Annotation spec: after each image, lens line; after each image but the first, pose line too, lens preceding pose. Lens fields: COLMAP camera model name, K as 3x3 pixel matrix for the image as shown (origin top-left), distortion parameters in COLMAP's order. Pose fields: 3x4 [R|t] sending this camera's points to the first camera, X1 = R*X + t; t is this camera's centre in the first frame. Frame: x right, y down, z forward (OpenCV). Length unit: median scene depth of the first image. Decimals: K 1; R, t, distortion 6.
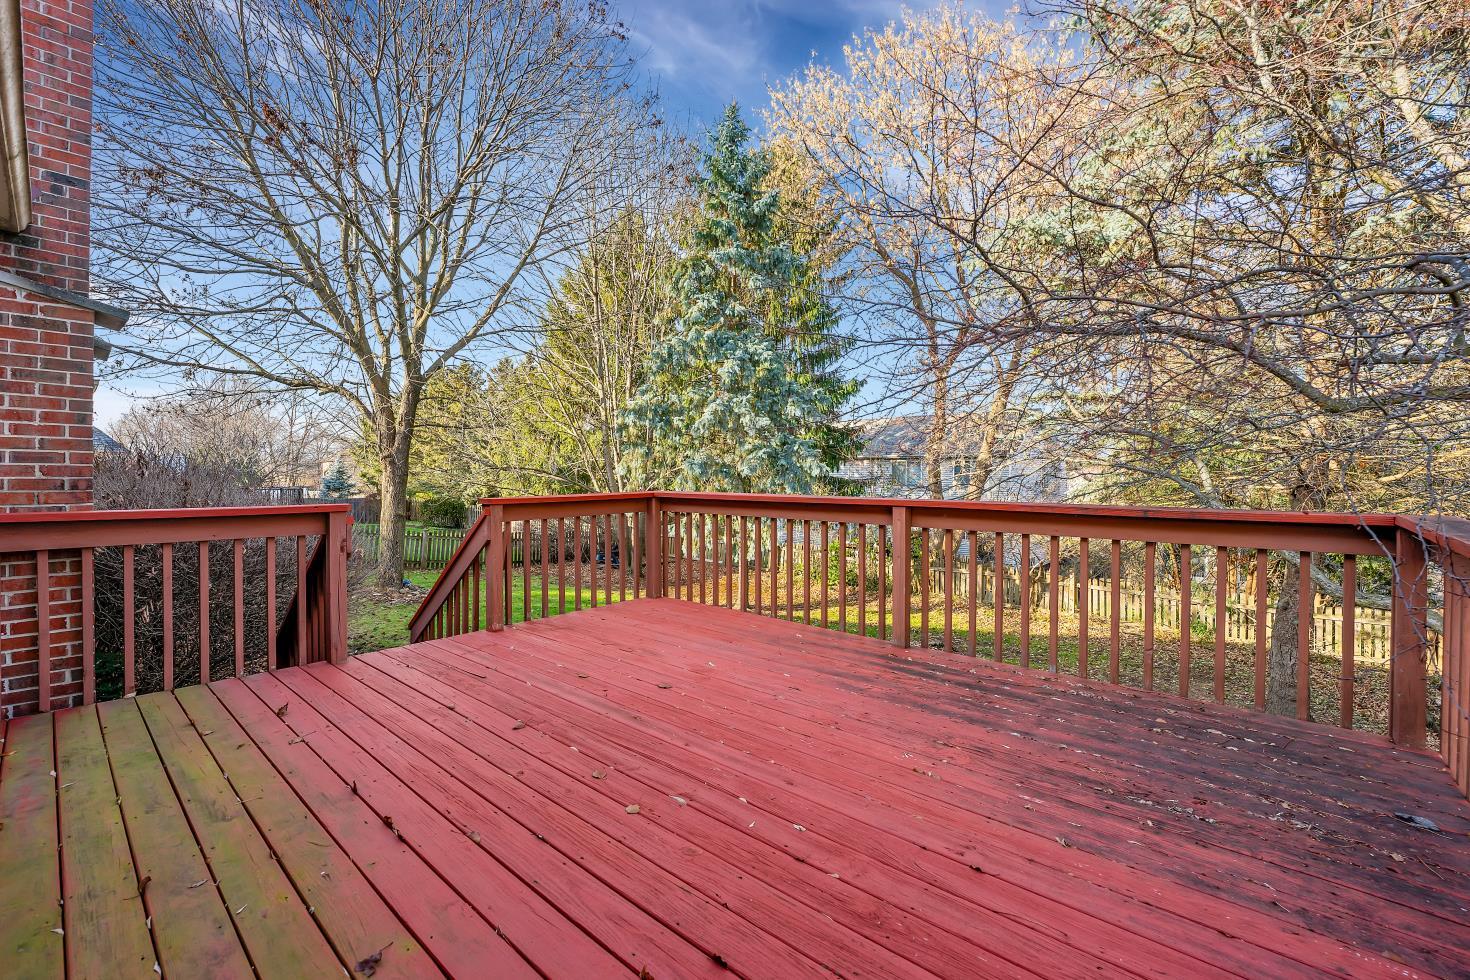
lens RADIAL K [[615.1, 0, 735.0], [0, 615.1, 490.0], [0, 0, 1]] dist [-0.000485, -0.000046]
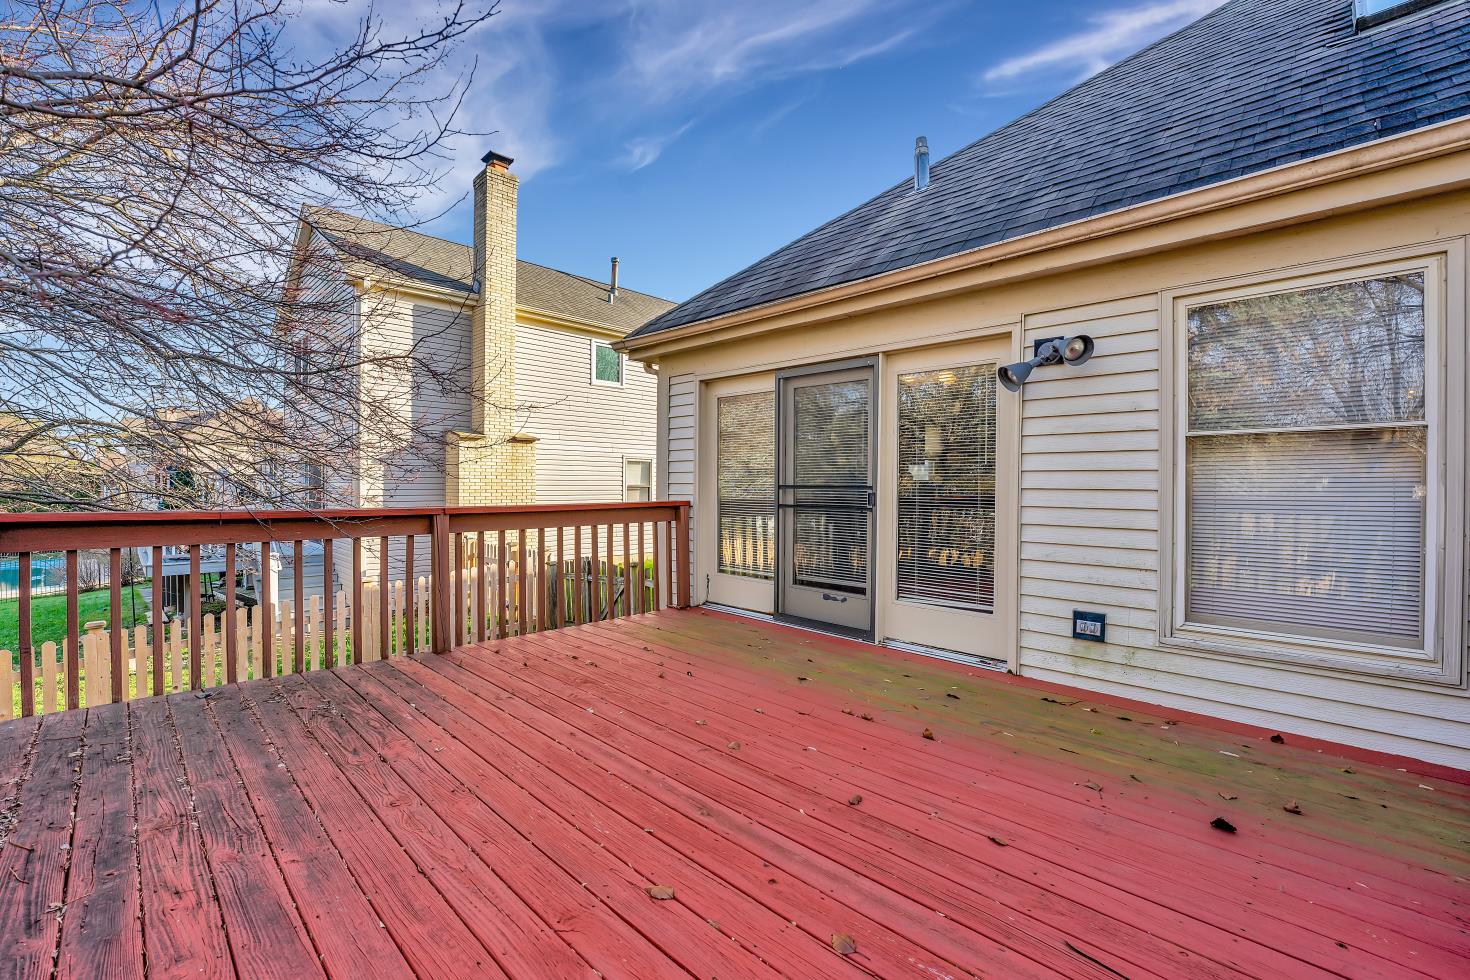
lens RADIAL K [[615.1, 0, 735.0], [0, 615.1, 490.0], [0, 0, 1]] dist [-0.000485, -0.000046]
pose [[-0.998361, -0.009456, 0.056440, -0.267983], [-0.007616, 0.999436, 0.032715, -0.039604], [-0.056718, 0.032232, -0.997870, 1.998392]]
